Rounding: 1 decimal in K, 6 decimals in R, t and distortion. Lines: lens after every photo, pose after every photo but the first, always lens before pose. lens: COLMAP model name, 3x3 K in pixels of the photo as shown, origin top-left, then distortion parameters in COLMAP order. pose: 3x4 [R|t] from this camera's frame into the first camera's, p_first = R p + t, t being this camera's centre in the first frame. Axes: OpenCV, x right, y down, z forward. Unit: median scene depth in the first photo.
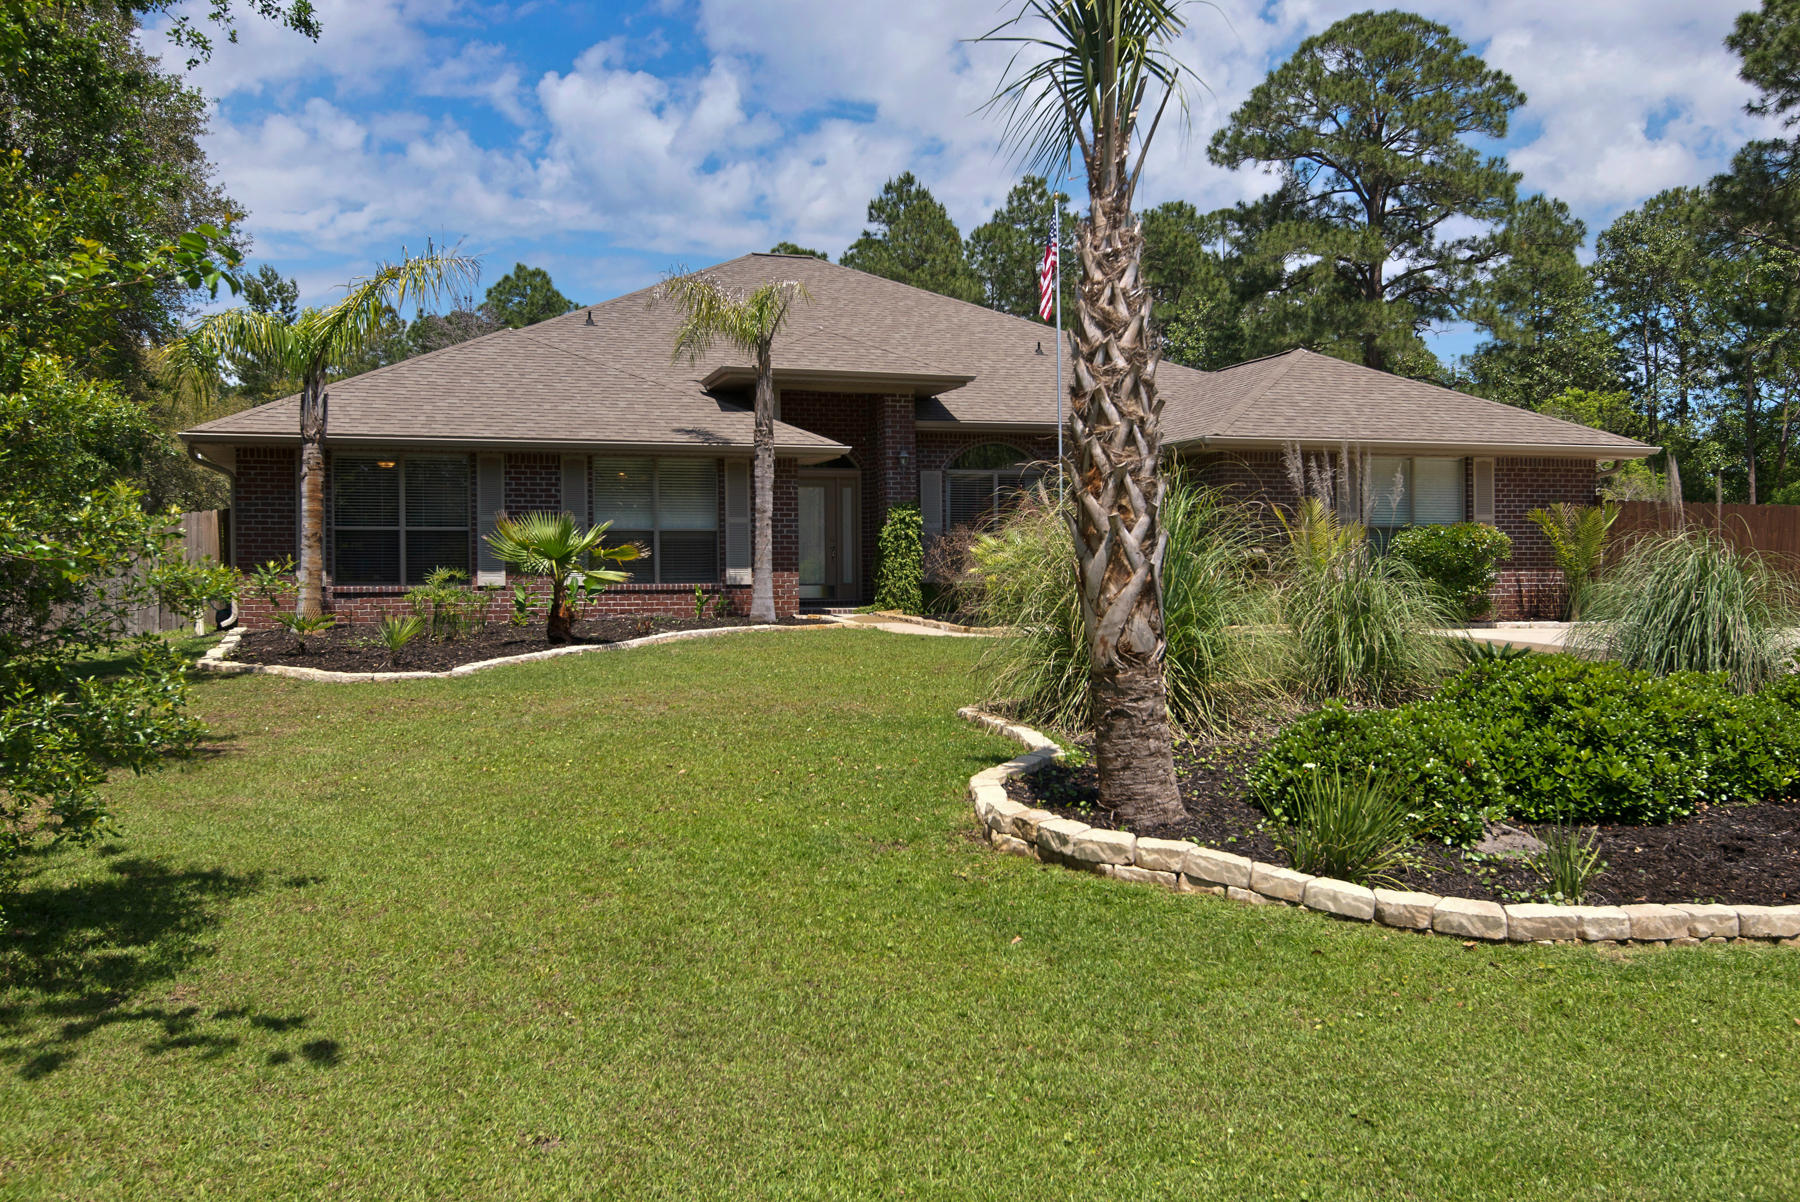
lens RADIAL K [[1557.7, 0, 900.0], [0, 1557.7, 601.0], [0, 0, 1]] dist [0.038025, 0.008765]
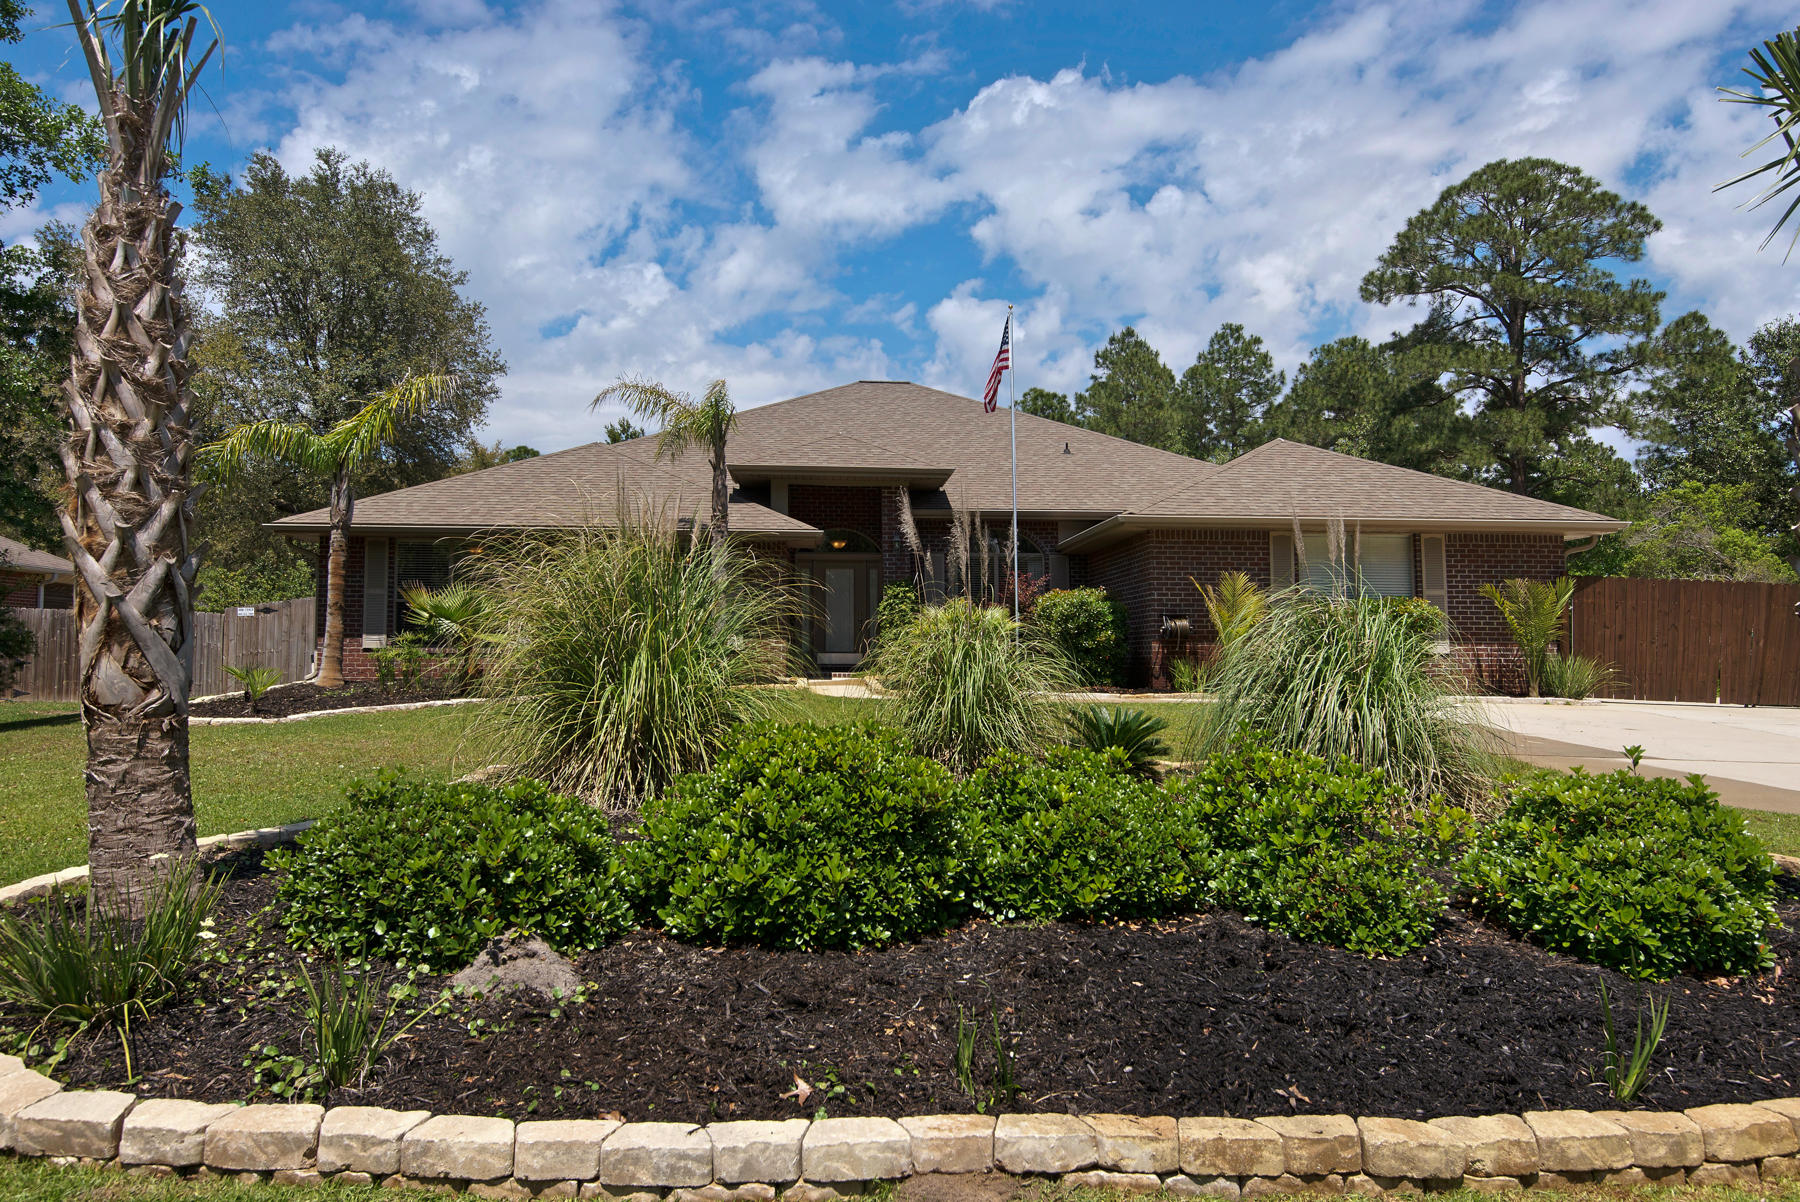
lens RADIAL K [[1201.8, 0, 900.0], [0, 1201.8, 601.0], [0, 0, 1]] dist [0.032588, -0.021681]
pose [[0.969118, -0.000413, -0.246597, 0.091179], [-0.014447, 0.998186, -0.058449, 0.001269], [0.246174, 0.060207, 0.967354, 0.061693]]
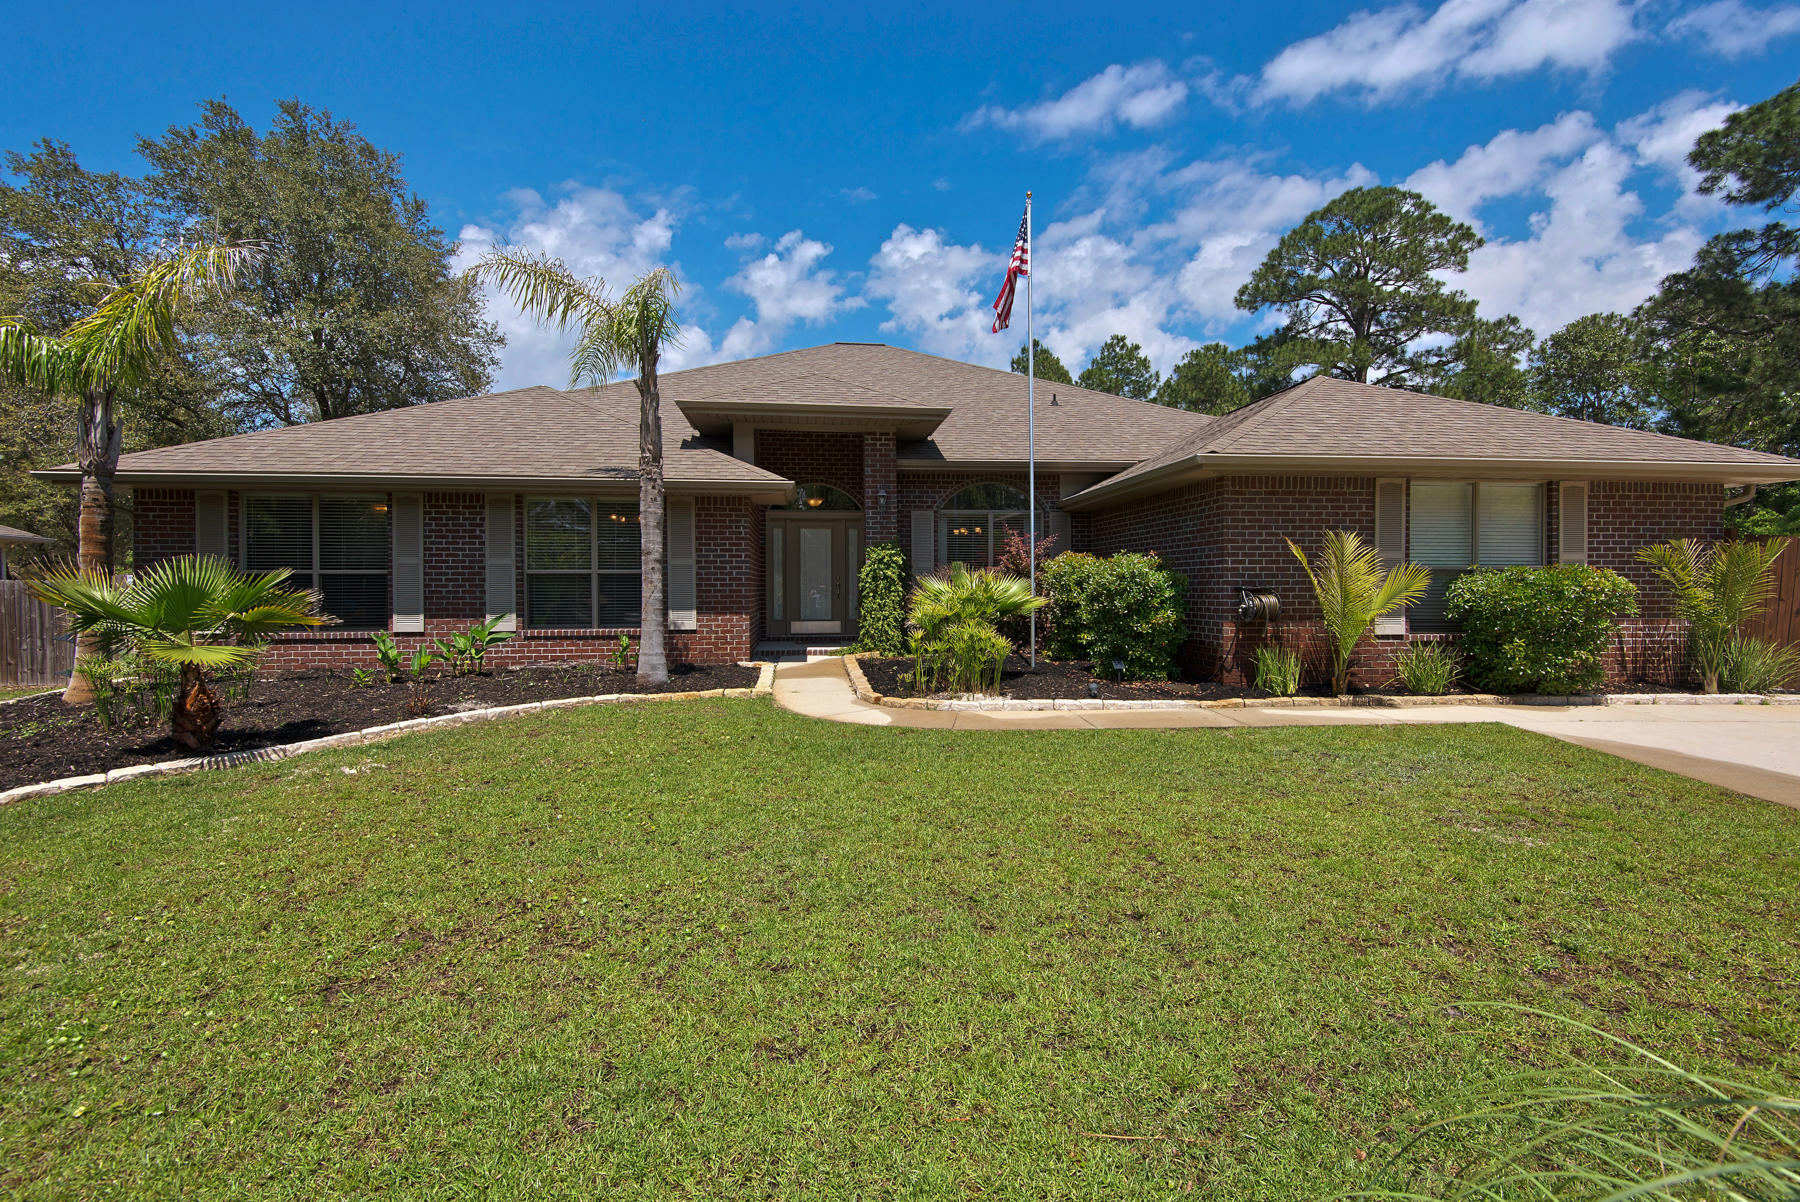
lens RADIAL K [[813.8, 0, 900.0], [0, 813.8, 601.0], [0, 0, 1]] dist [0.010917, -0.000711]
pose [[0.980144, 0.008656, -0.198098, 0.047126], [-0.007329, 0.999946, 0.007432, -0.012404], [0.198152, -0.005832, 0.980154, 0.206159]]
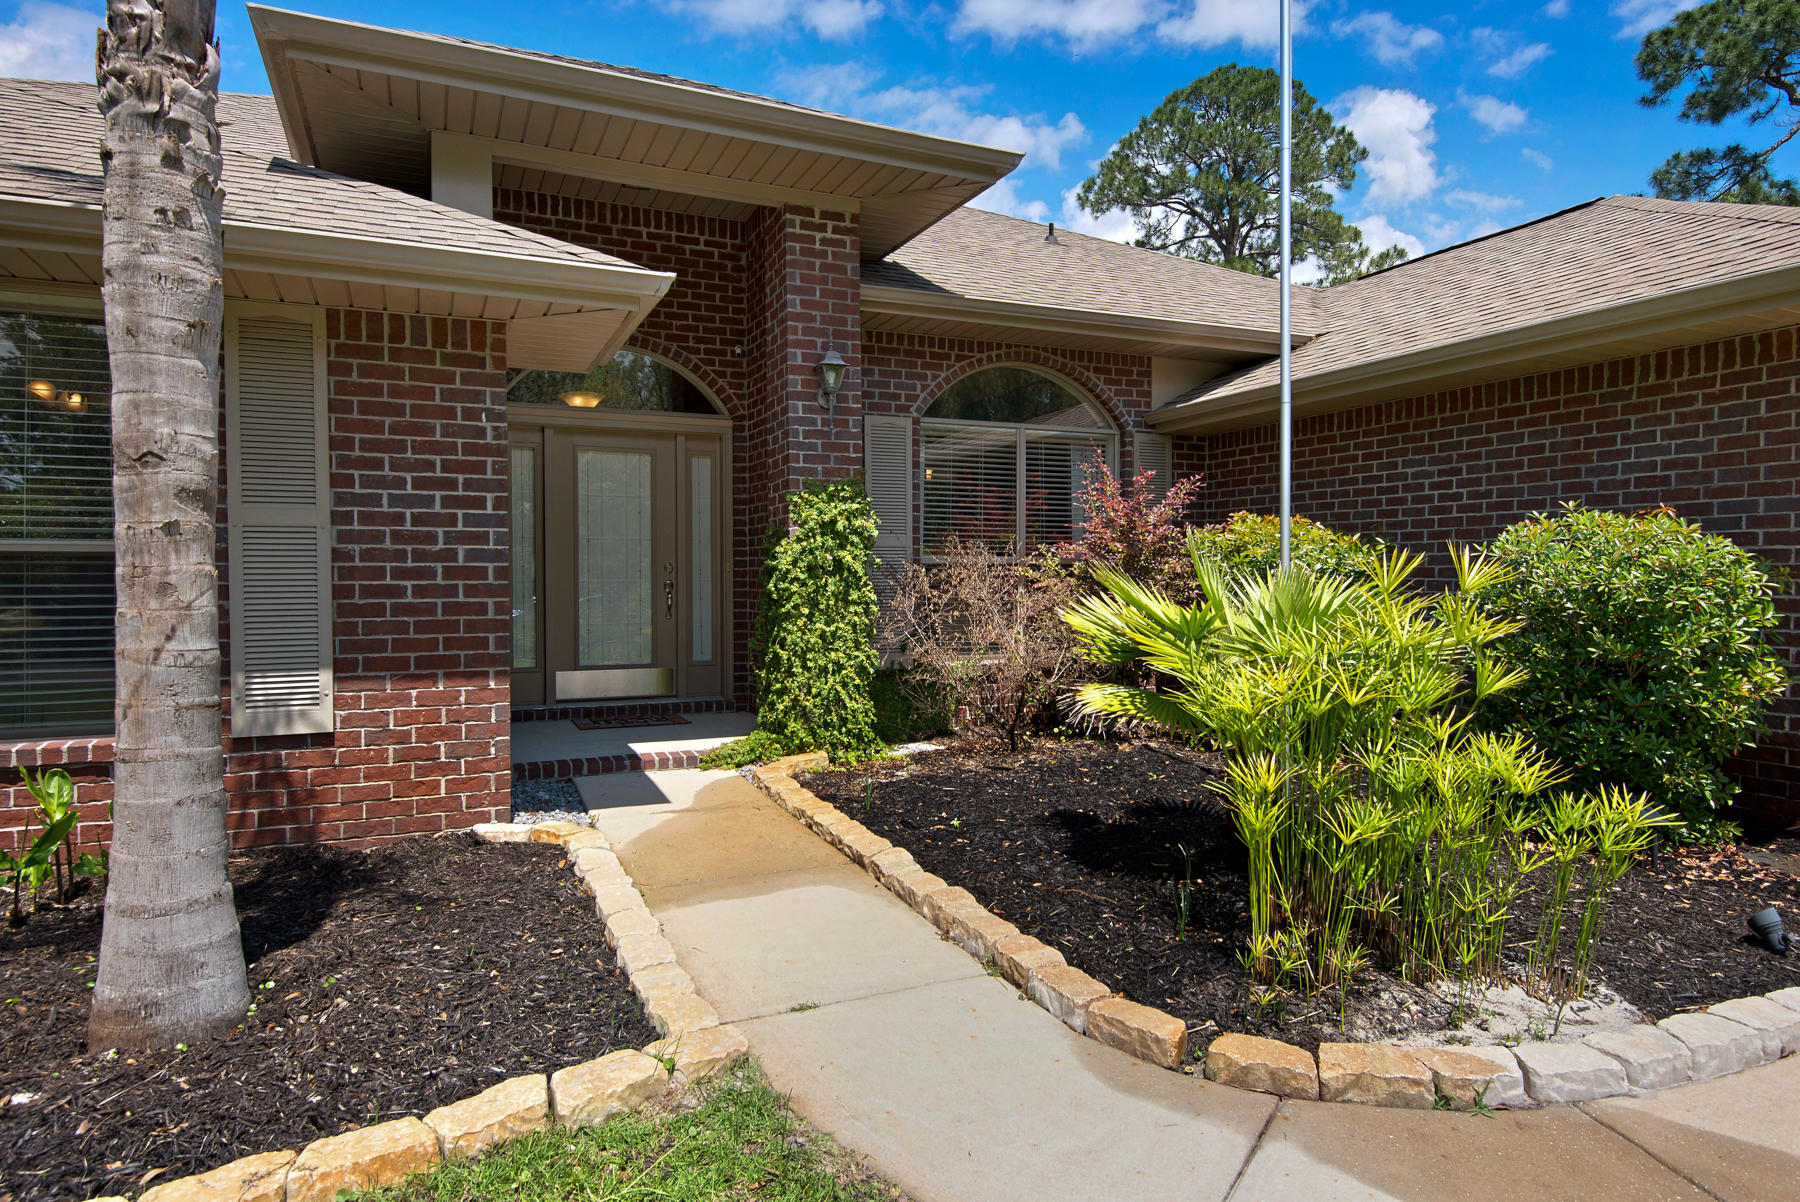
lens RADIAL K [[1057.4, 0, 900.0], [0, 1057.4, 601.0], [0, 0, 1]] dist [0.013105, -0.001454]
pose [[0.994380, 0.005107, 0.105750, -0.003567], [-0.006209, 0.999930, 0.010089, -0.014654], [-0.105691, -0.010689, 0.994342, 0.300336]]
